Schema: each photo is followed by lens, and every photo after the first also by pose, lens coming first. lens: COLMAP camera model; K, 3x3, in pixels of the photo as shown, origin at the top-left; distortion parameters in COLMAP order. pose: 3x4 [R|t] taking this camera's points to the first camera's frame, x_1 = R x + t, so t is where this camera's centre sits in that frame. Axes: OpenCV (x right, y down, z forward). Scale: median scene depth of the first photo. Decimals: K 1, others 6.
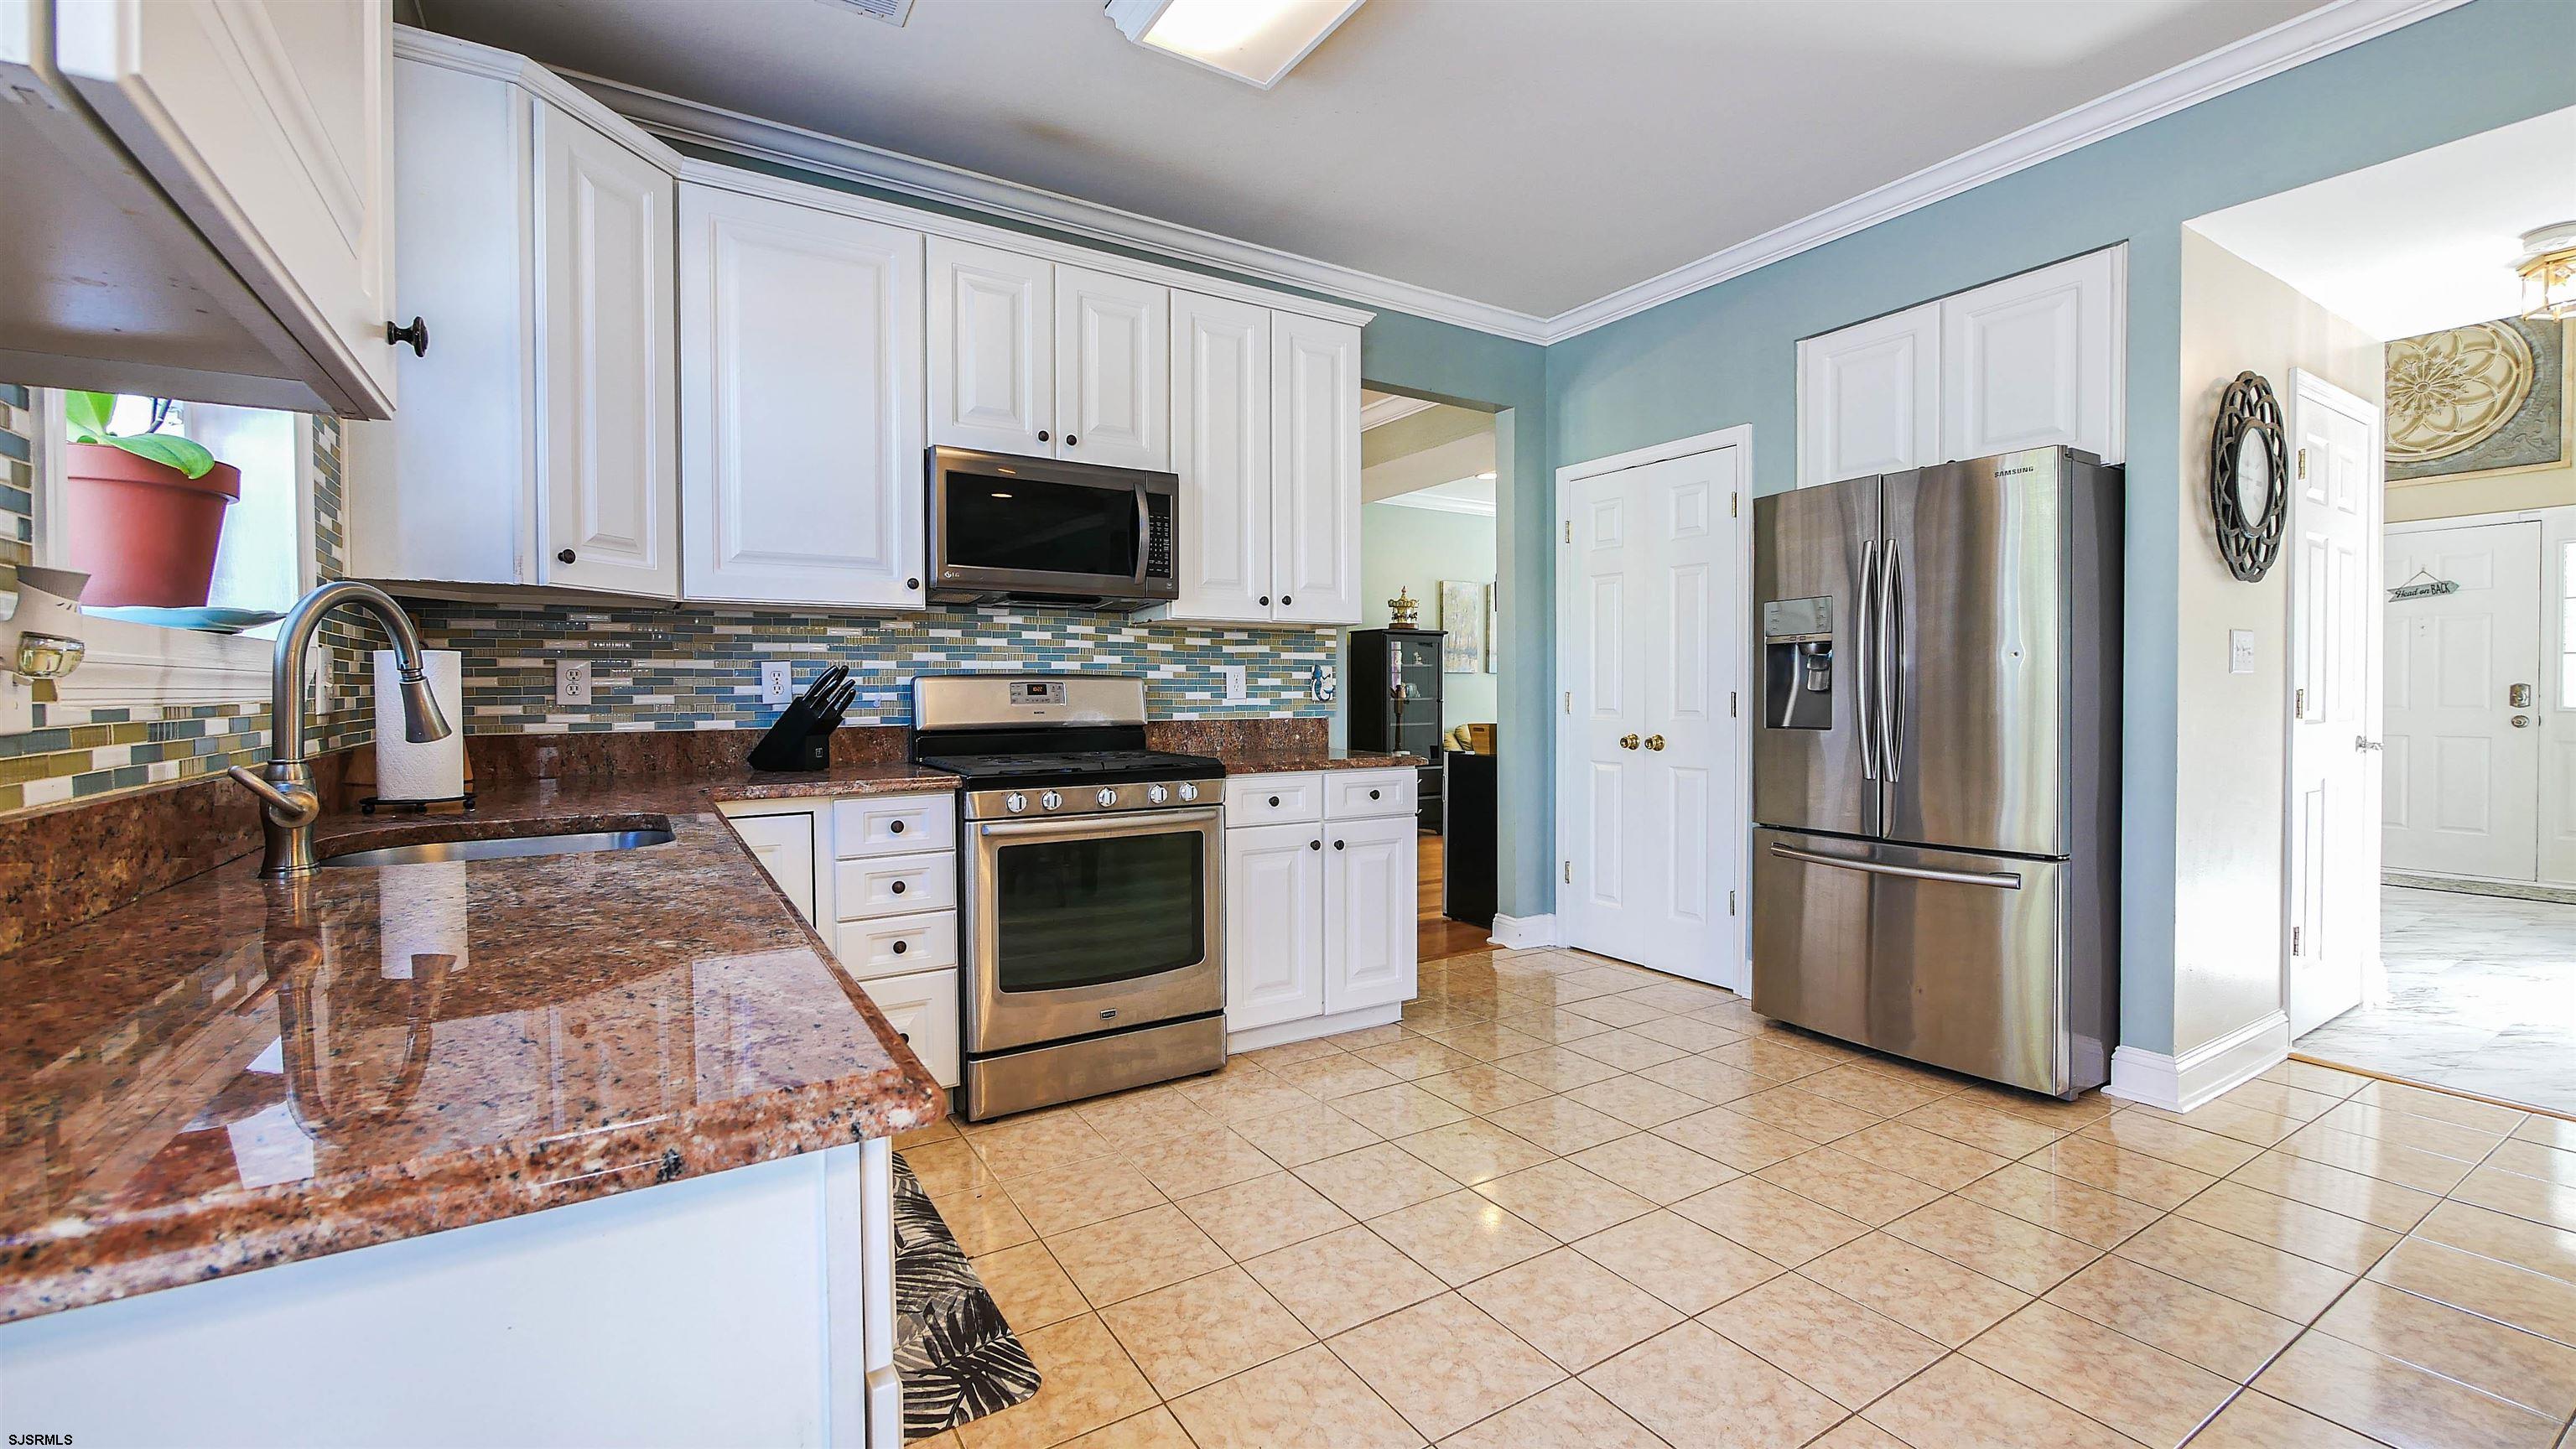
lens RADIAL K [[1064.0, 0, 1275.5], [0, 1064.0, 717.2], [0, 0, 1]] dist [-0.008671, 0.000578]
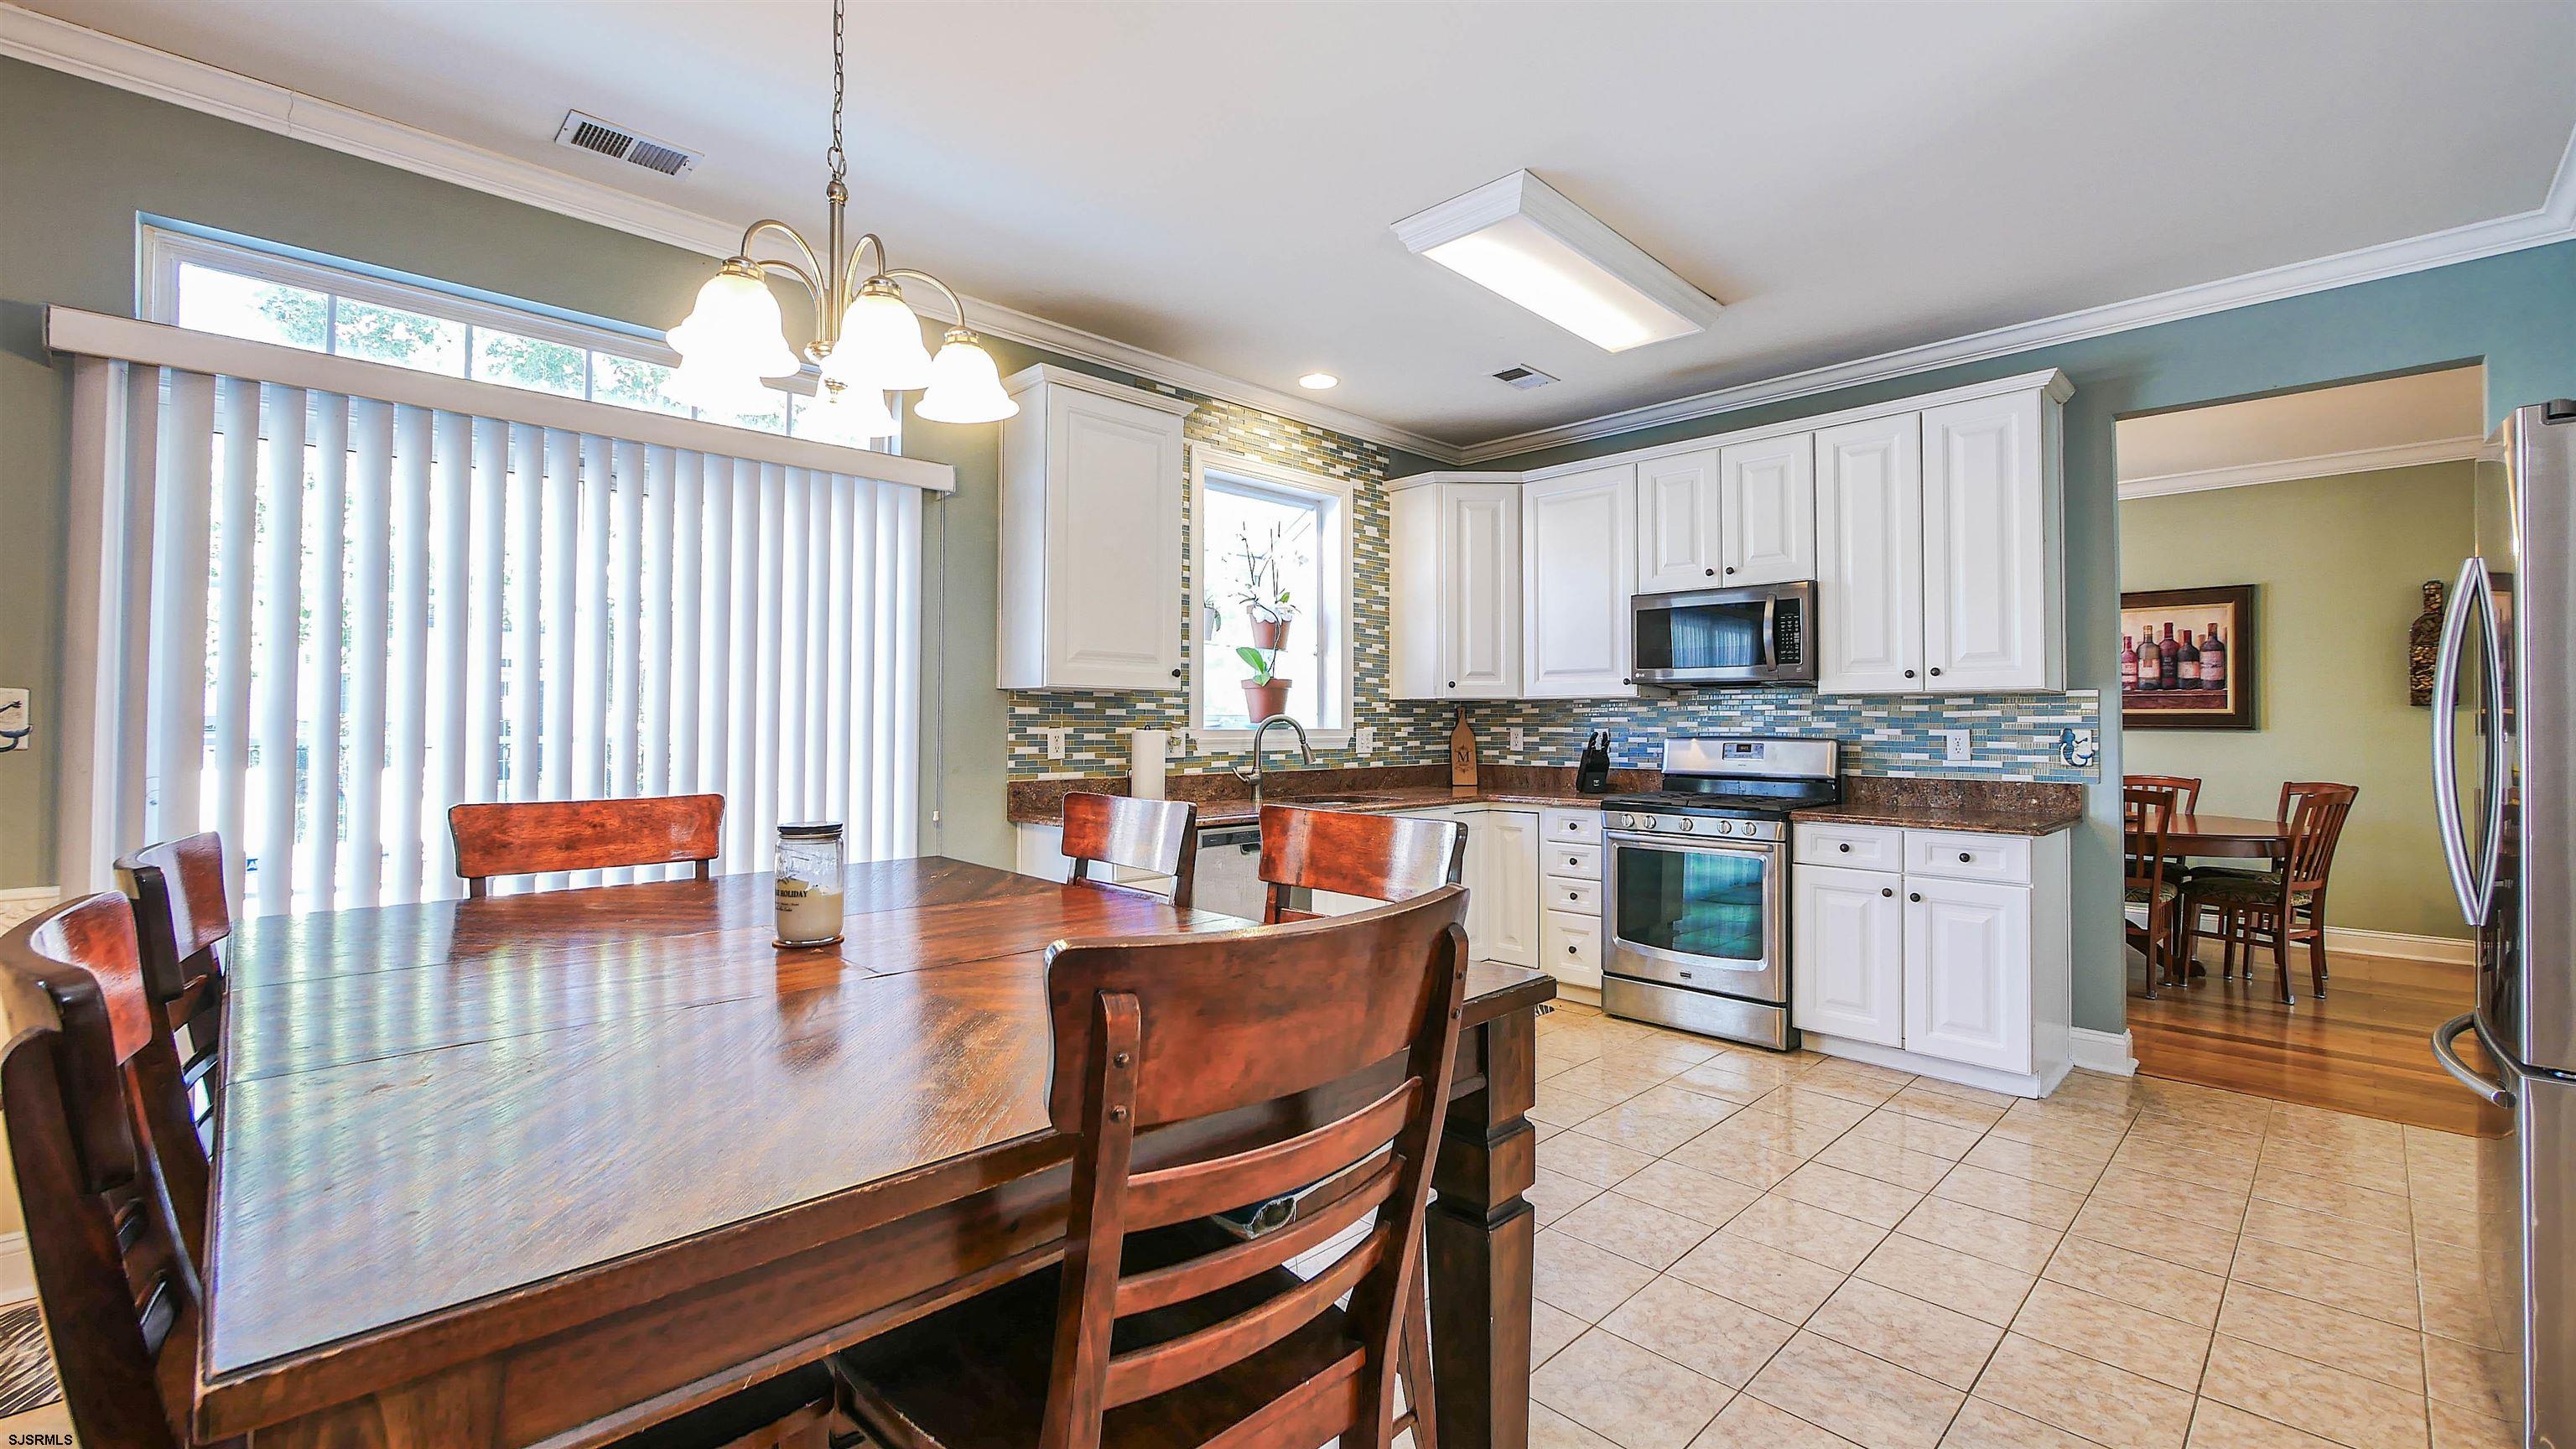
lens RADIAL K [[1058.3, 0, 1281.9], [0, 1058.3, 709.0], [0, 0, 1]] dist [-0.004287, -0.000190]
pose [[0.213505, -0.009323, -0.976897, 0.976714], [-0.026687, 0.999526, -0.015372, -0.039445], [0.976577, 0.029352, 0.213155, 0.124635]]
